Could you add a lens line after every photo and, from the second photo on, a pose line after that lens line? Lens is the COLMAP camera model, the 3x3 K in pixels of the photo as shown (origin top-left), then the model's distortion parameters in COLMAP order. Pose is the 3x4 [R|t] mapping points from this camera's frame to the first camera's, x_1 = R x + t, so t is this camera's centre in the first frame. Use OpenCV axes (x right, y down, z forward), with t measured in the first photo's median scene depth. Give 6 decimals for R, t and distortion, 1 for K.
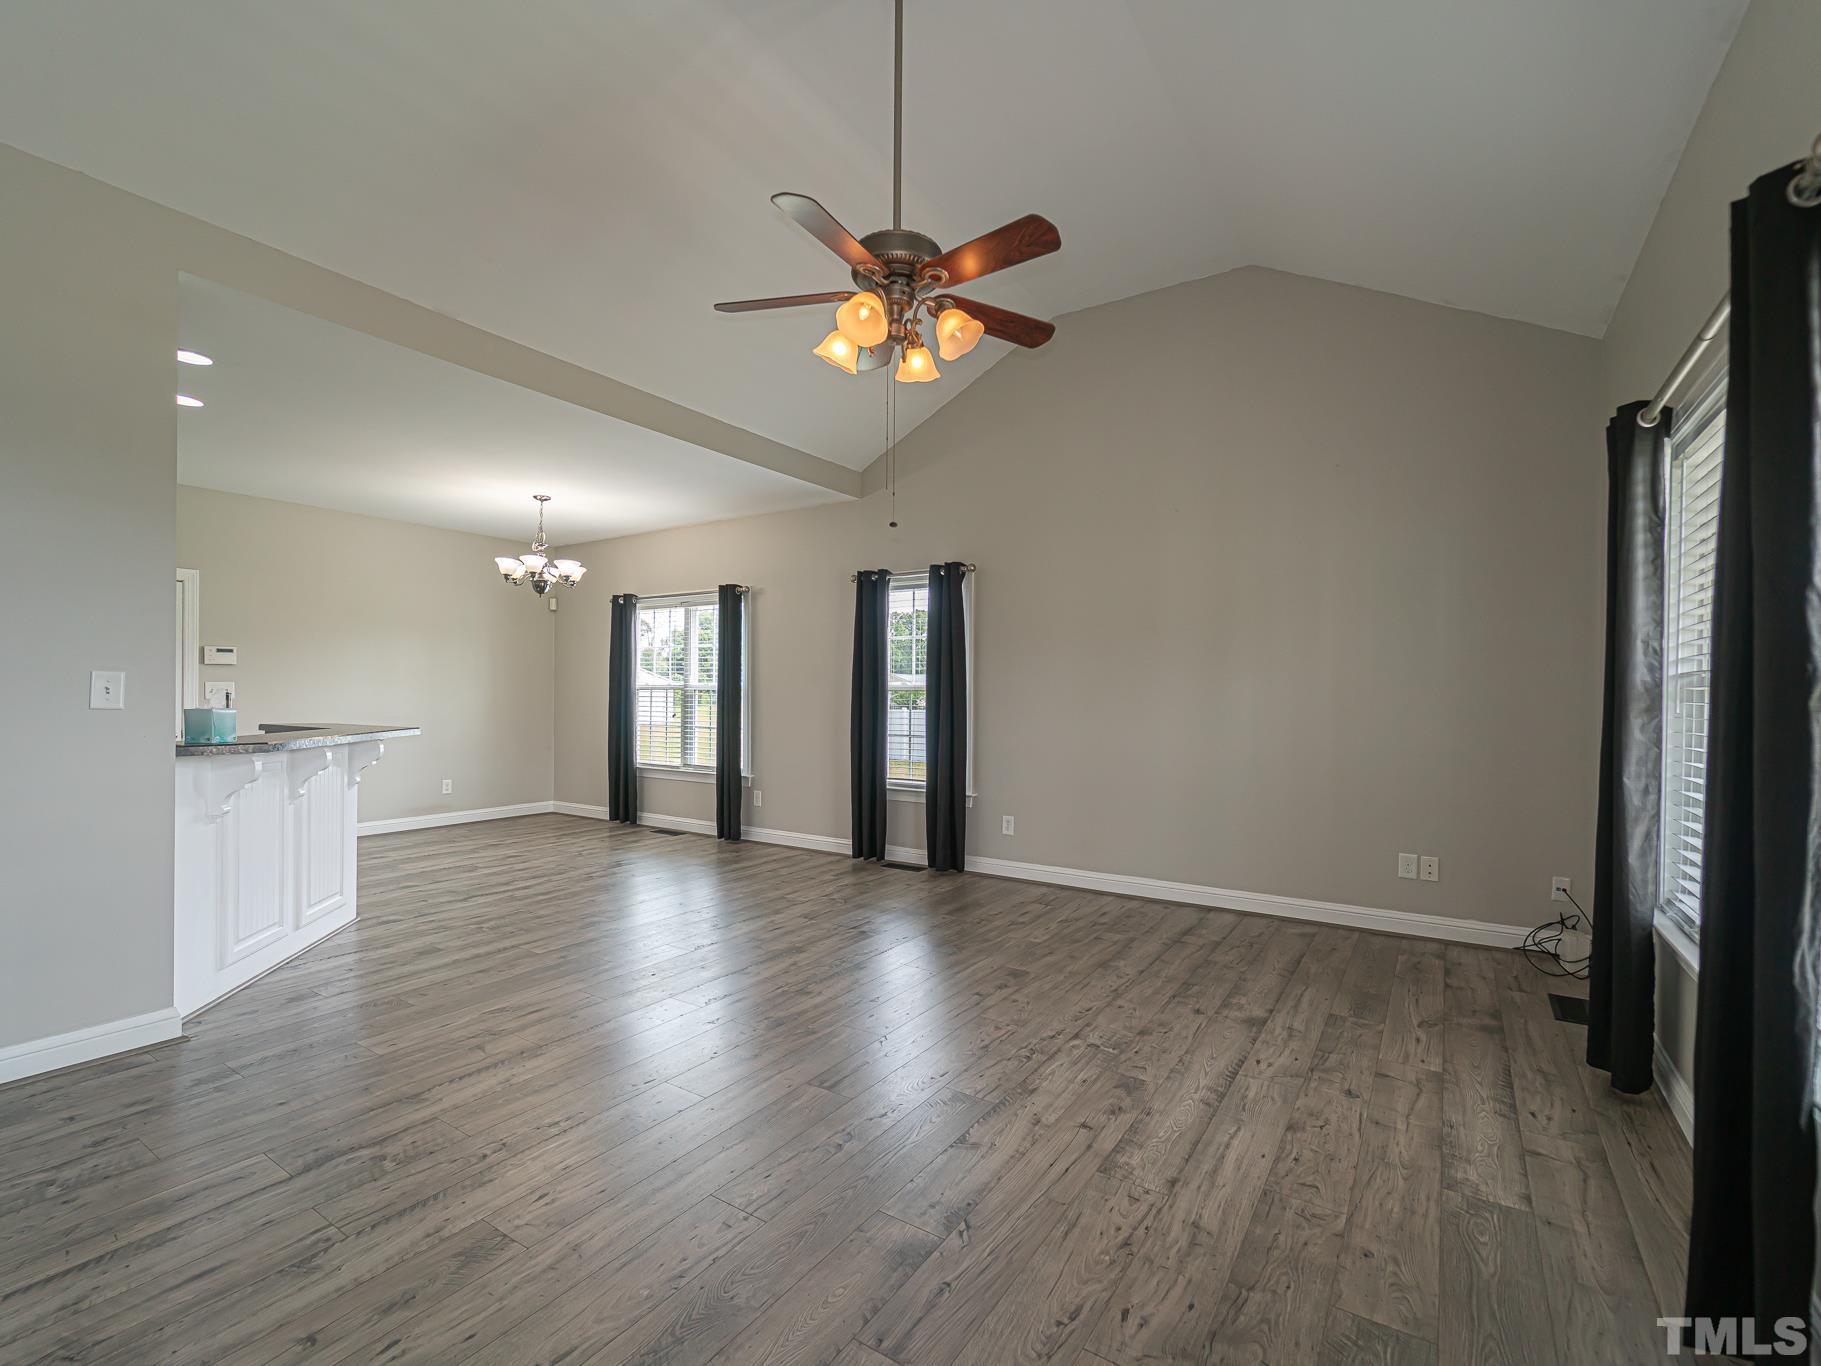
lens RADIAL K [[816.9, 0, 909.0], [0, 816.9, 698.3], [0, 0, 1]] dist [-0.002201, -0.001083]
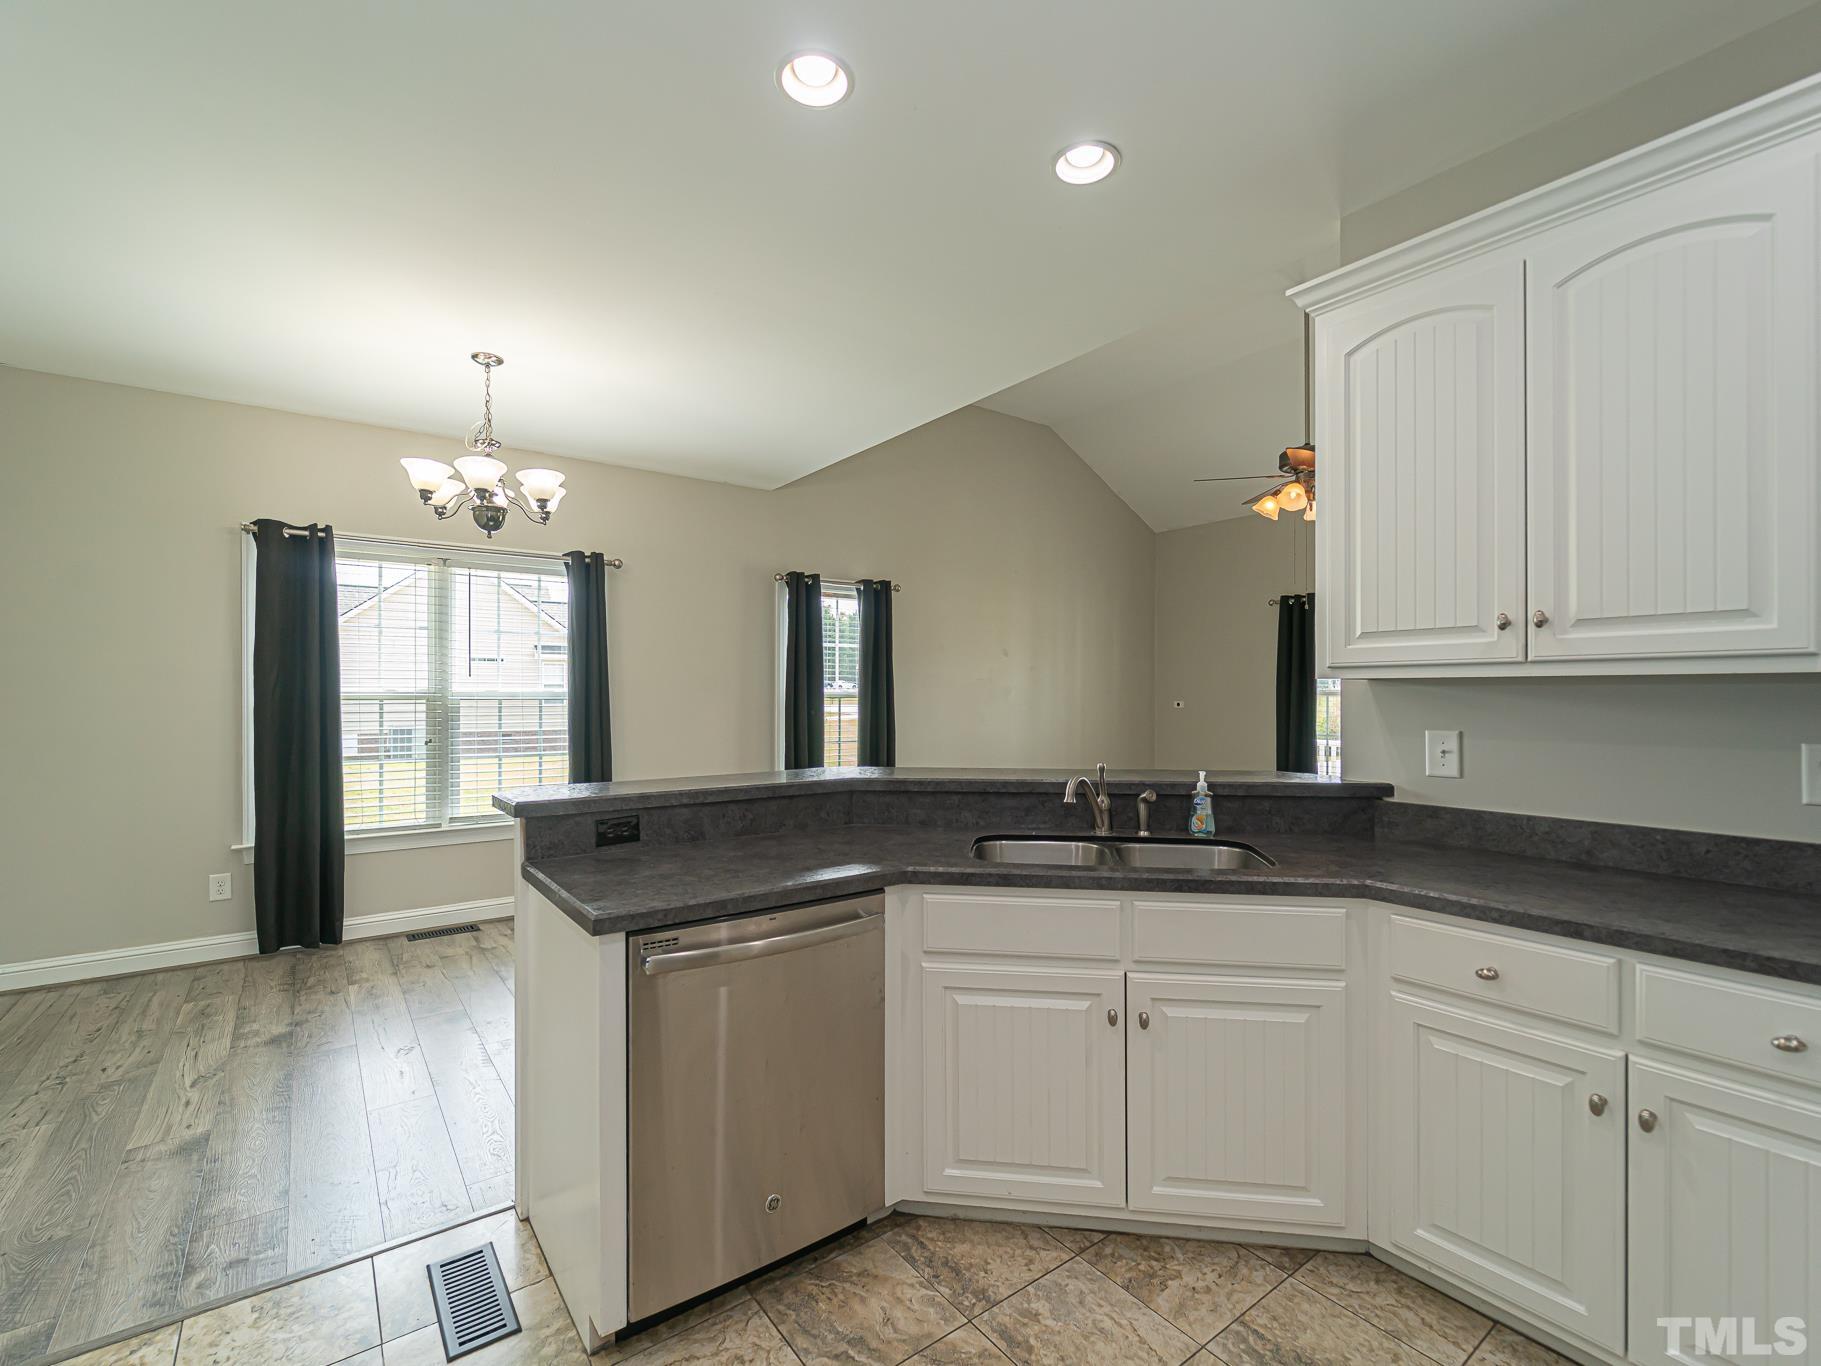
lens RADIAL K [[816.9, 0, 913.2], [0, 816.9, 693.4], [0, 0, 1]] dist [-0.002201, -0.001083]
pose [[0.339511, -0.007567, 0.940571, -1.360717], [0.007626, 0.999957, 0.005292, -0.028248], [-0.940571, 0.005376, 0.339555, 0.833182]]
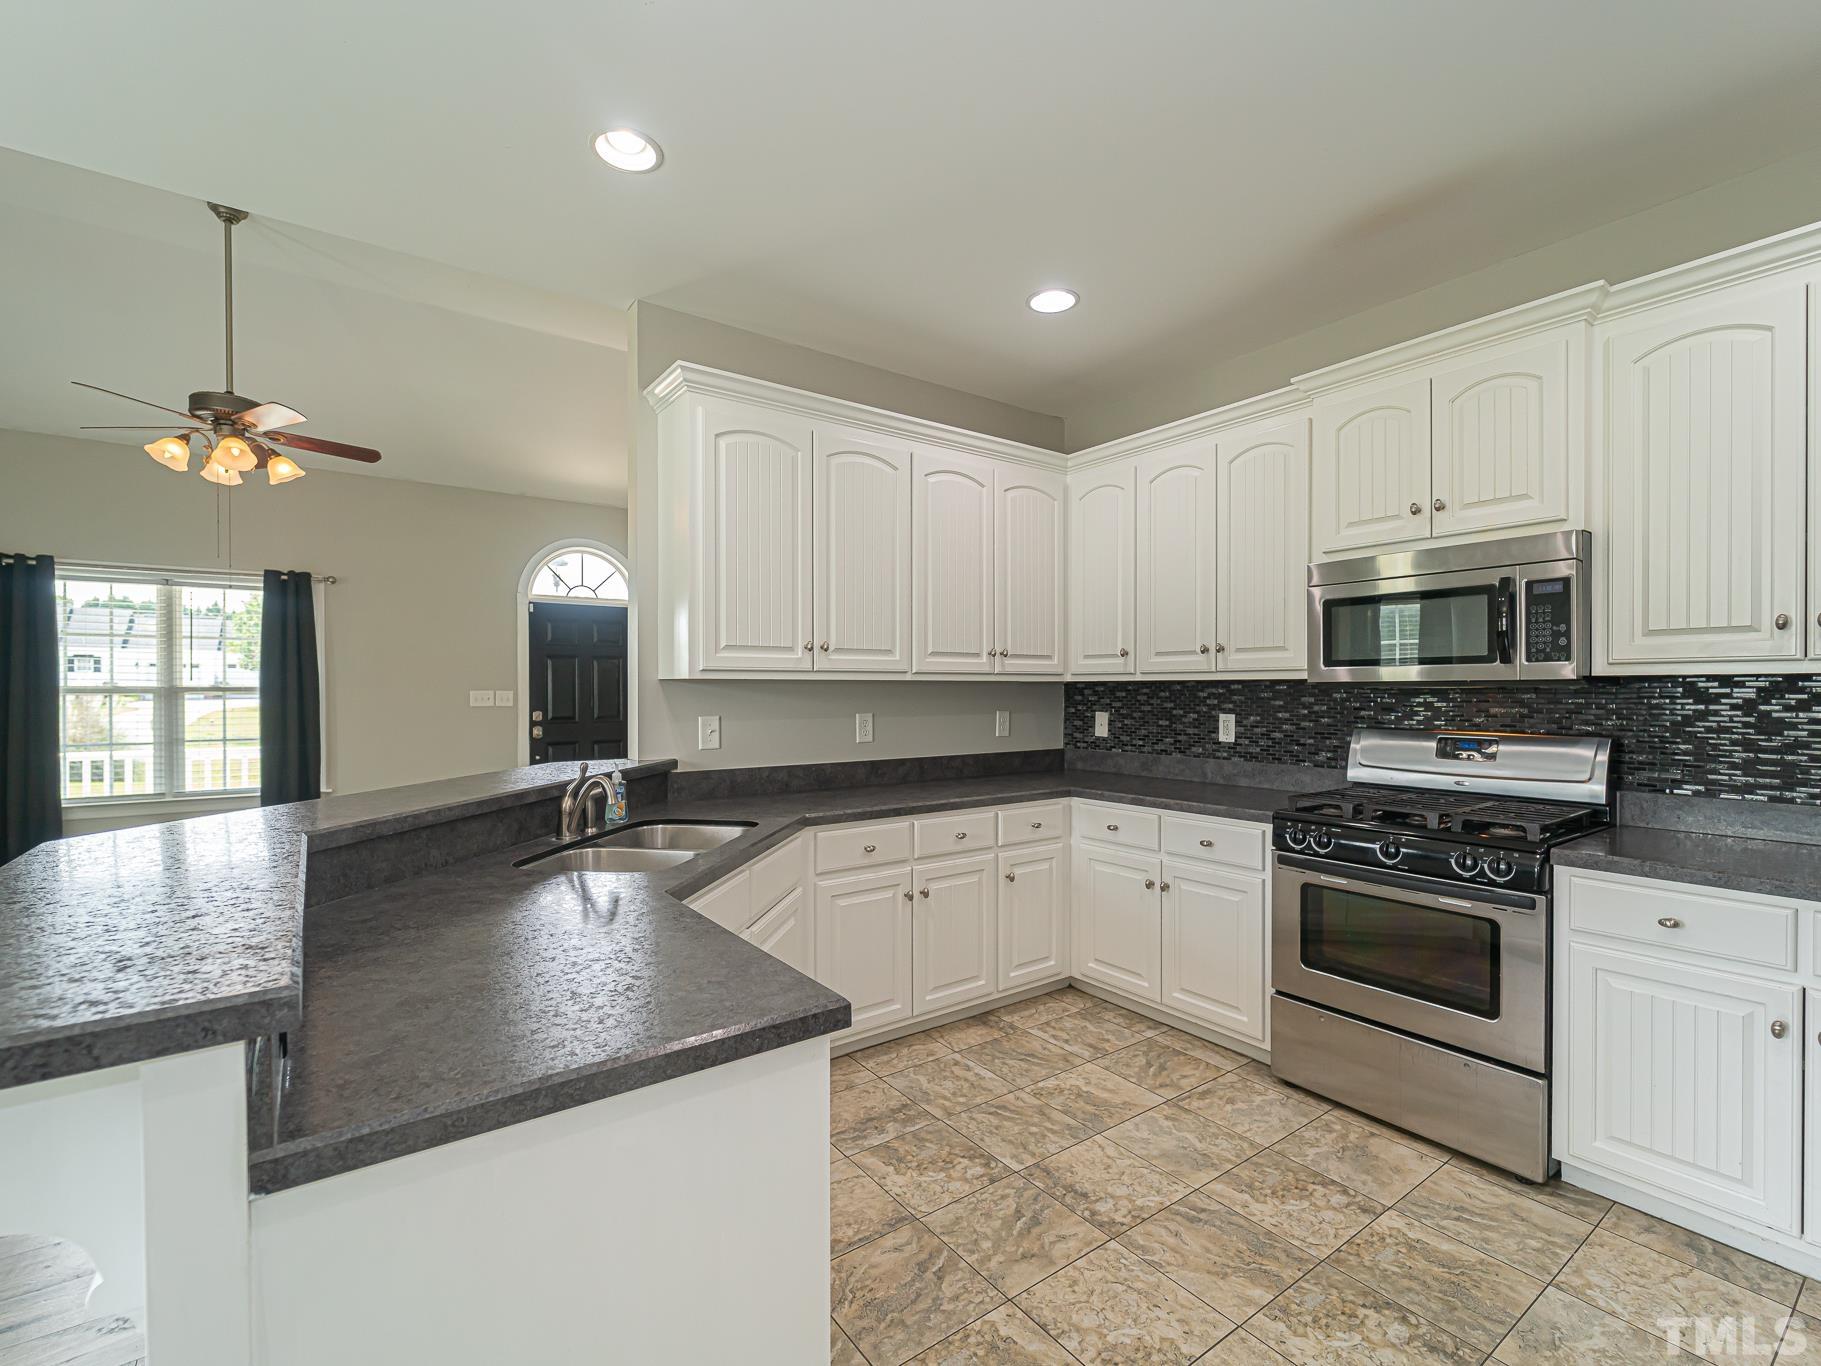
lens RADIAL K [[816.9, 0, 910.6], [0, 816.9, 691.4], [0, 0, 1]] dist [-0.002201, -0.001083]
pose [[-0.936060, -0.006940, 0.351772, -1.169914], [-0.003702, 0.999944, 0.009875, -0.029393], [-0.351821, 0.007942, -0.936033, 1.349938]]
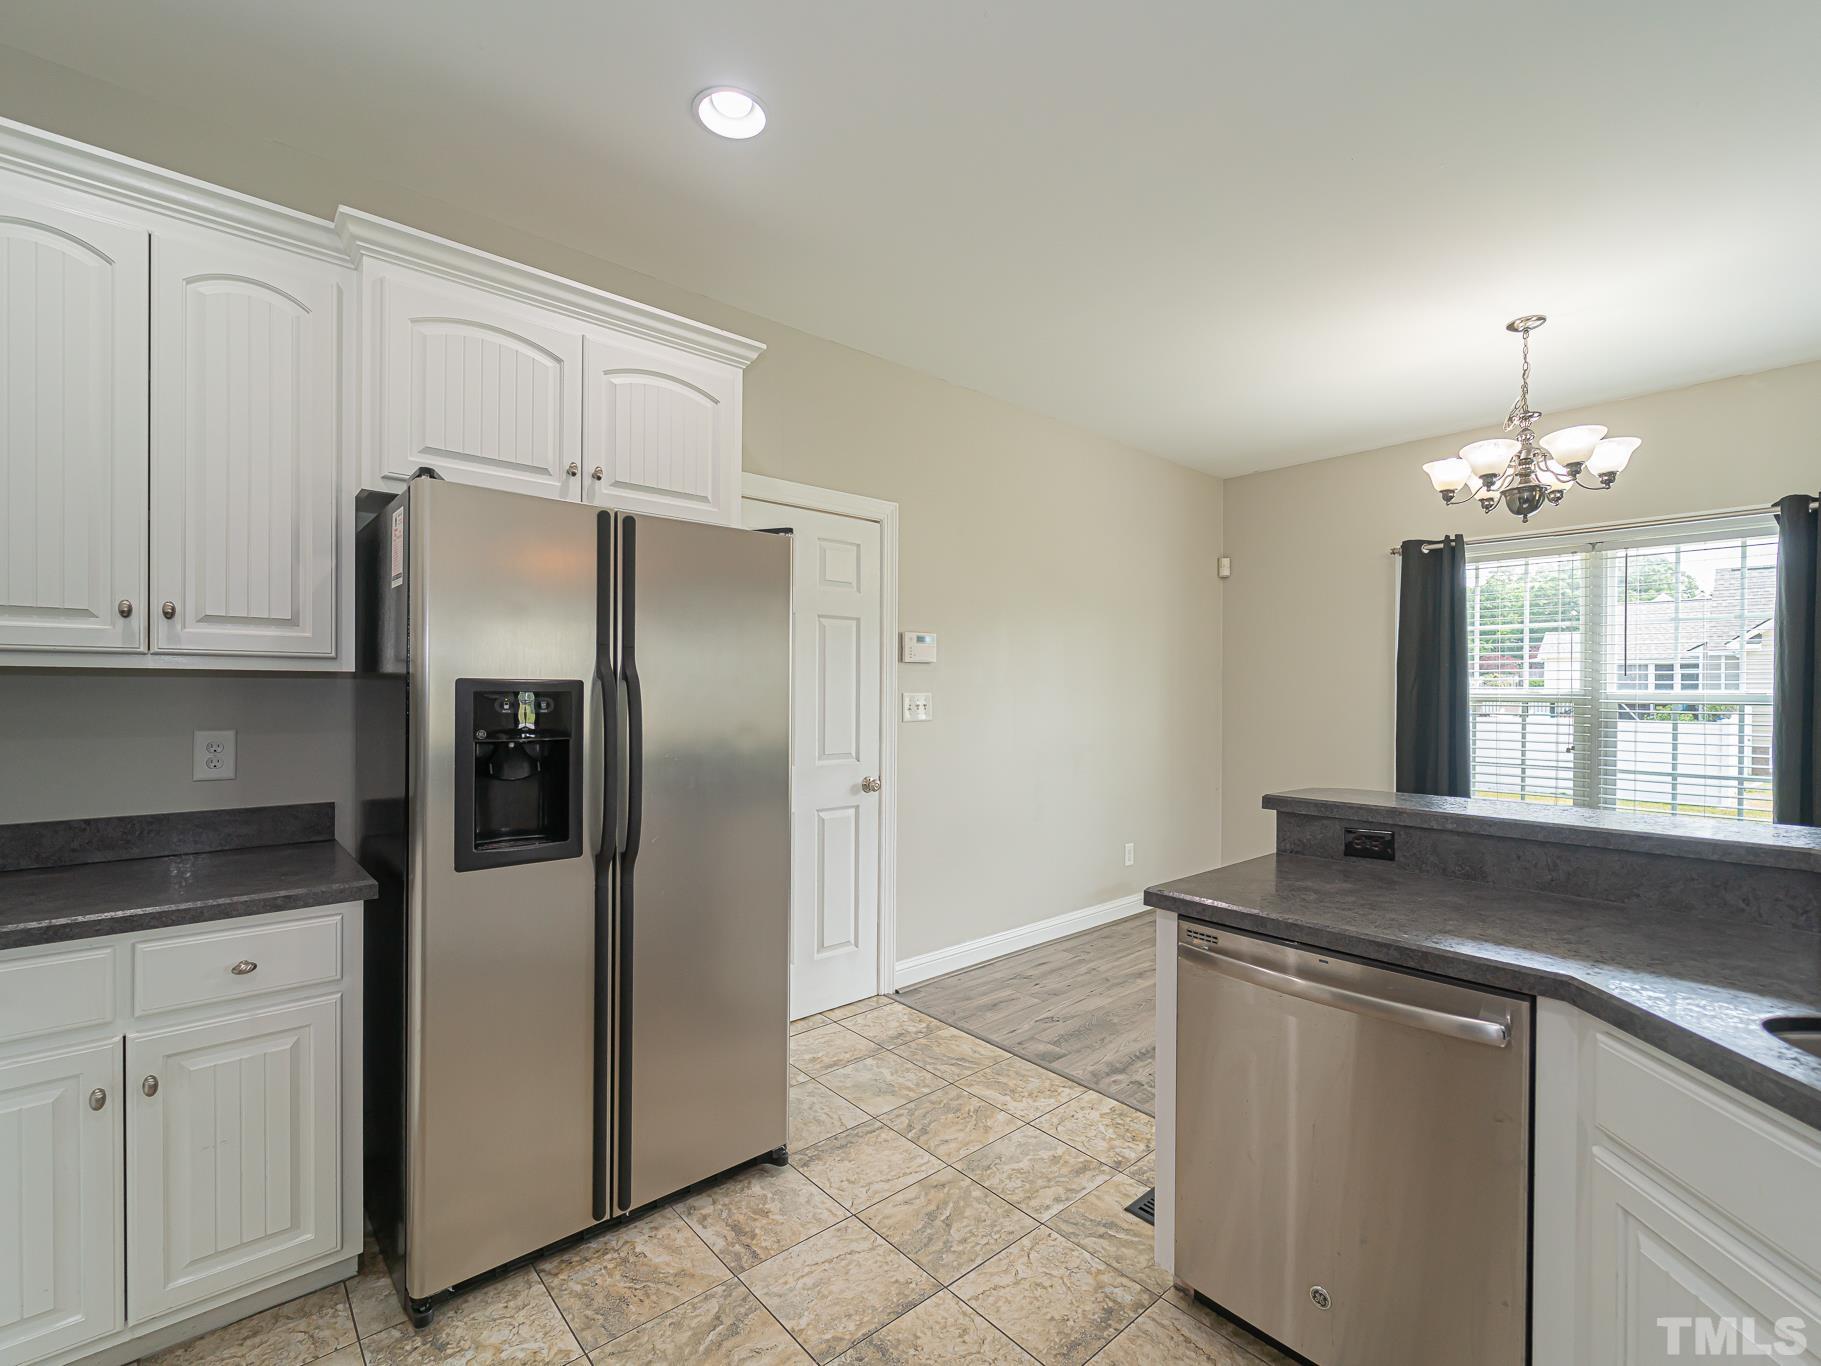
lens RADIAL K [[816.9, 0, 910.0], [0, 816.9, 694.1], [0, 0, 1]] dist [-0.002201, -0.001083]
pose [[0.965165, -0.000582, -0.261643, -1.061896], [-0.000313, 0.999994, -0.003380, -0.025539], [0.261644, 0.003344, 0.965159, 0.648463]]
